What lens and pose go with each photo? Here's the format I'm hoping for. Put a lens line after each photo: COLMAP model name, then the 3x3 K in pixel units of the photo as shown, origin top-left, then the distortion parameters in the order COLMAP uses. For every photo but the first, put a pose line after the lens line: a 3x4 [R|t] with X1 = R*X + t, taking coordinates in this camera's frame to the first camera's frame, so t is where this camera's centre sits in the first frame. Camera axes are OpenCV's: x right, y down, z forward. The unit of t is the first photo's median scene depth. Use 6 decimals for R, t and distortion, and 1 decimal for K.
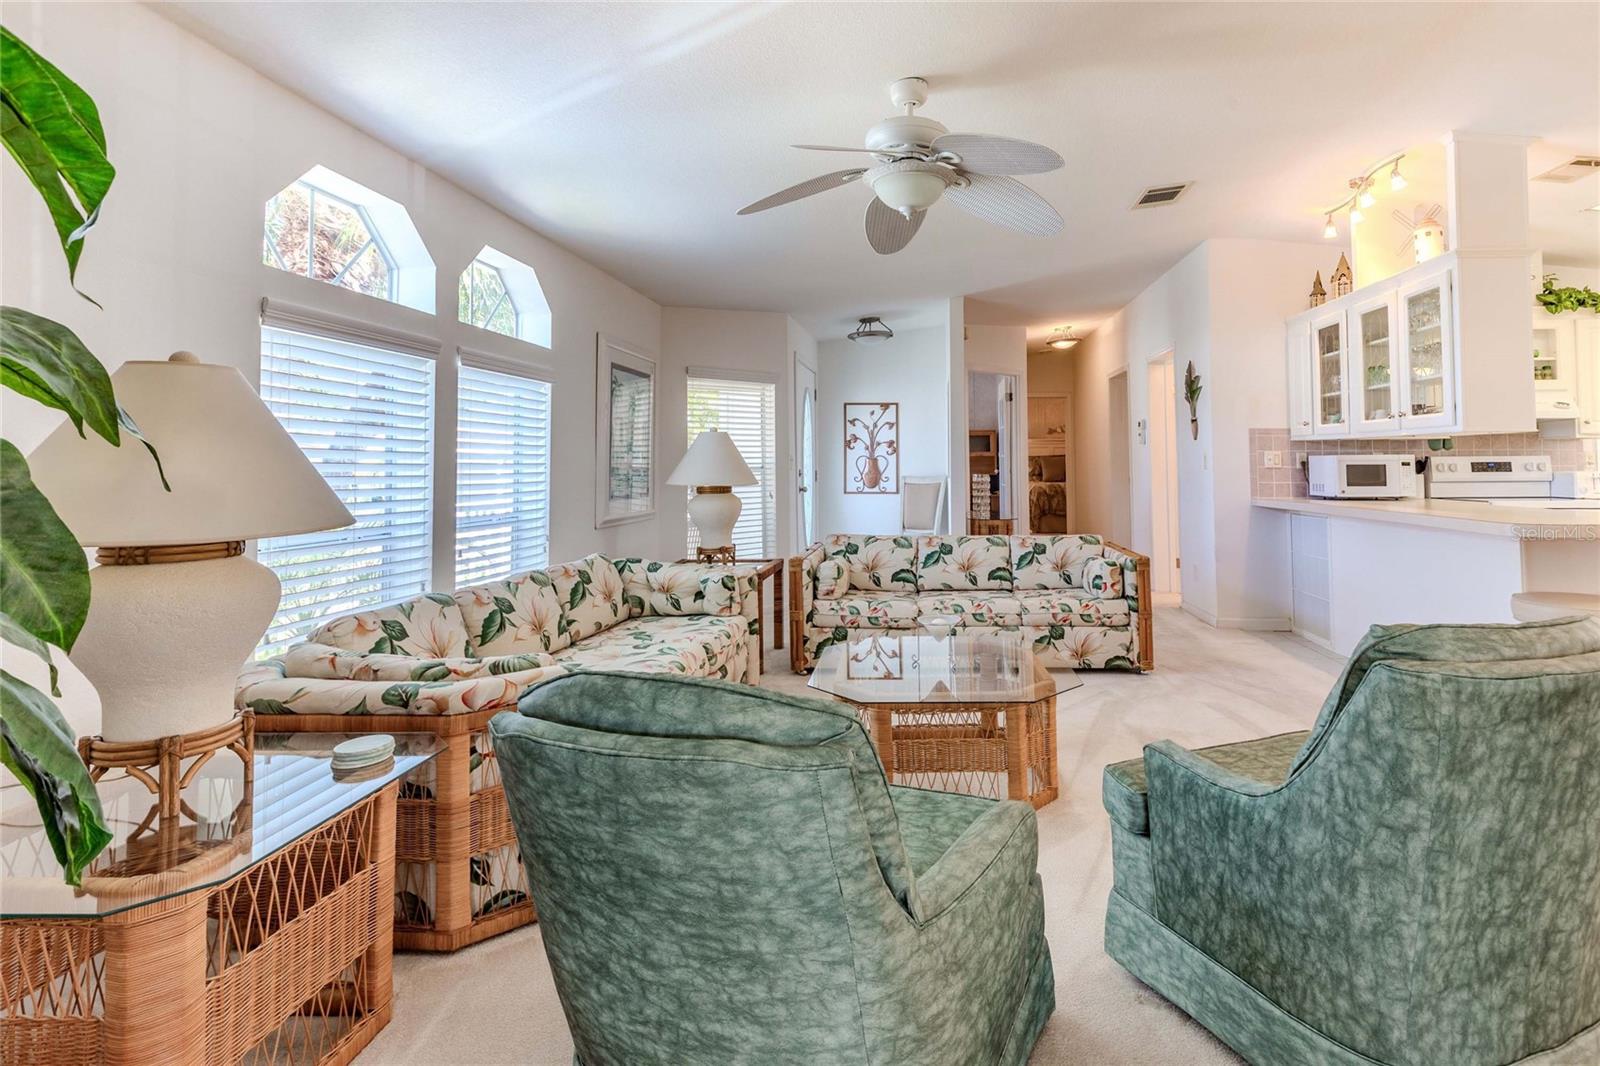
lens RADIAL K [[757.0, 0, 907.5], [0, 757.0, 436.5], [0, 0, 1]] dist [-0.003462, -0.000964]
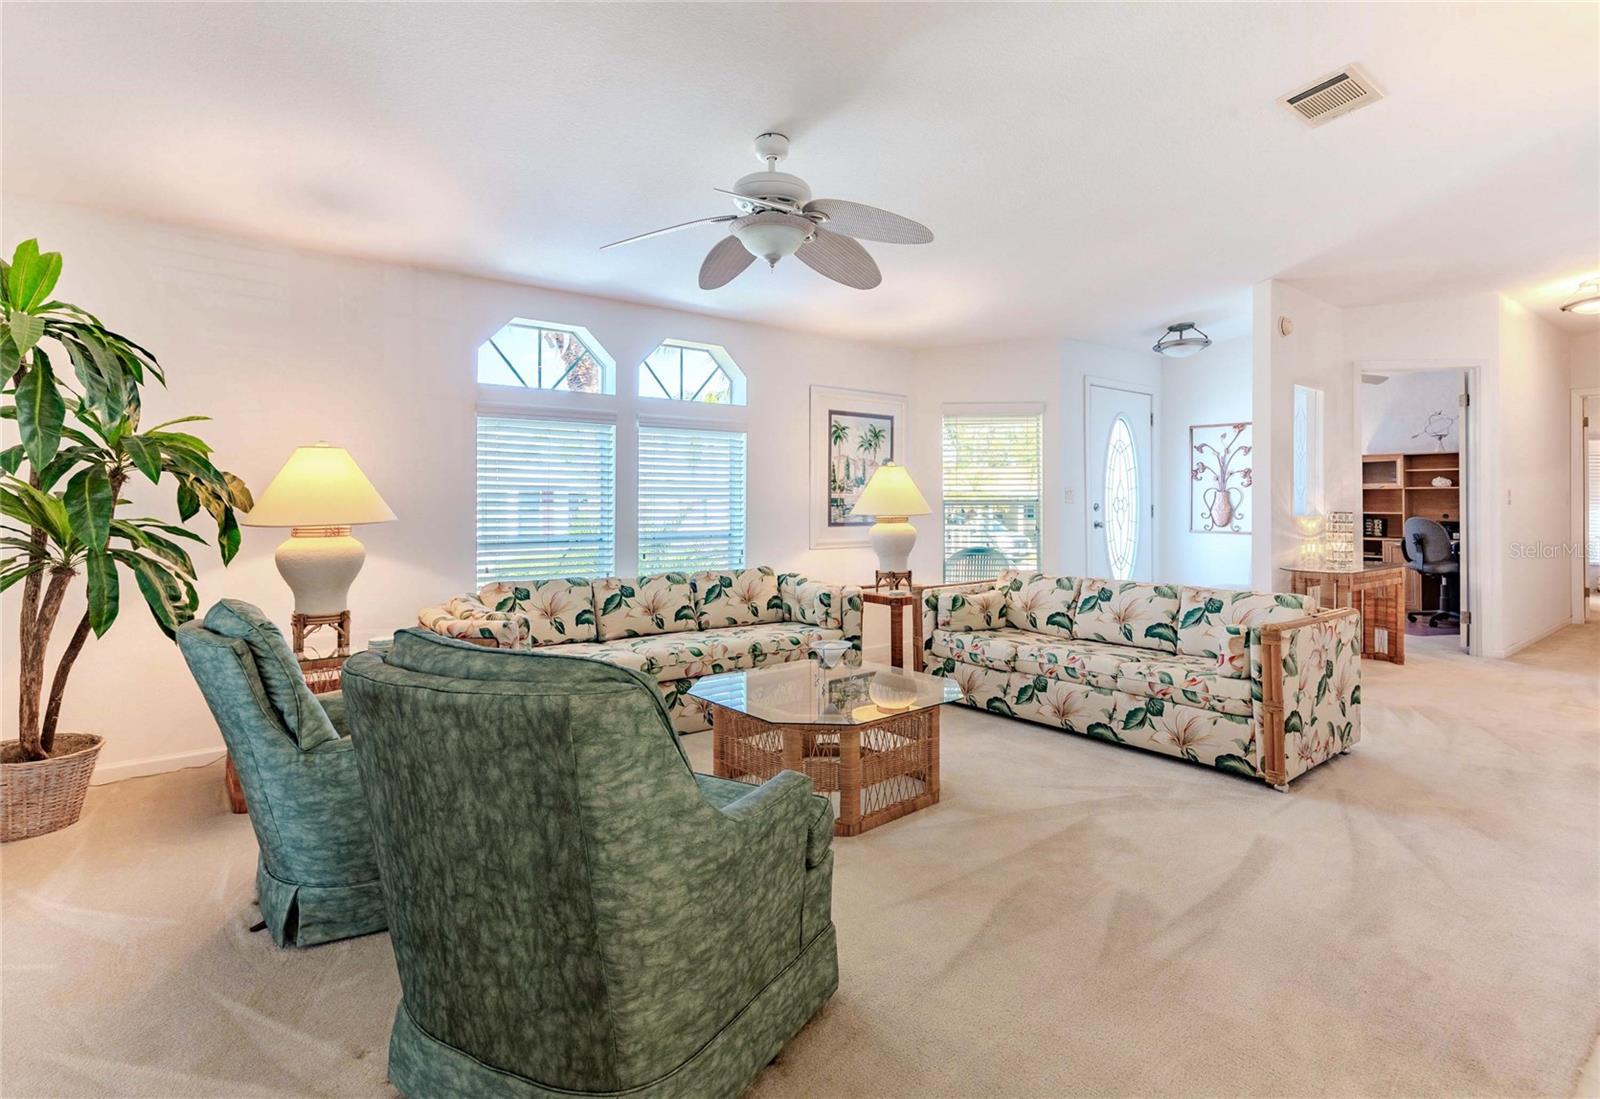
lens RADIAL K [[793.5, 0, 848.6], [0, 793.5, 497.8], [0, 0, 1]] dist [0.000071, 0.000743]
pose [[0.666809, 0.001746, -0.745226, 0.600612], [0.023906, 0.999432, 0.023732, 0.010719], [0.744845, -0.033640, 0.666389, 0.207183]]
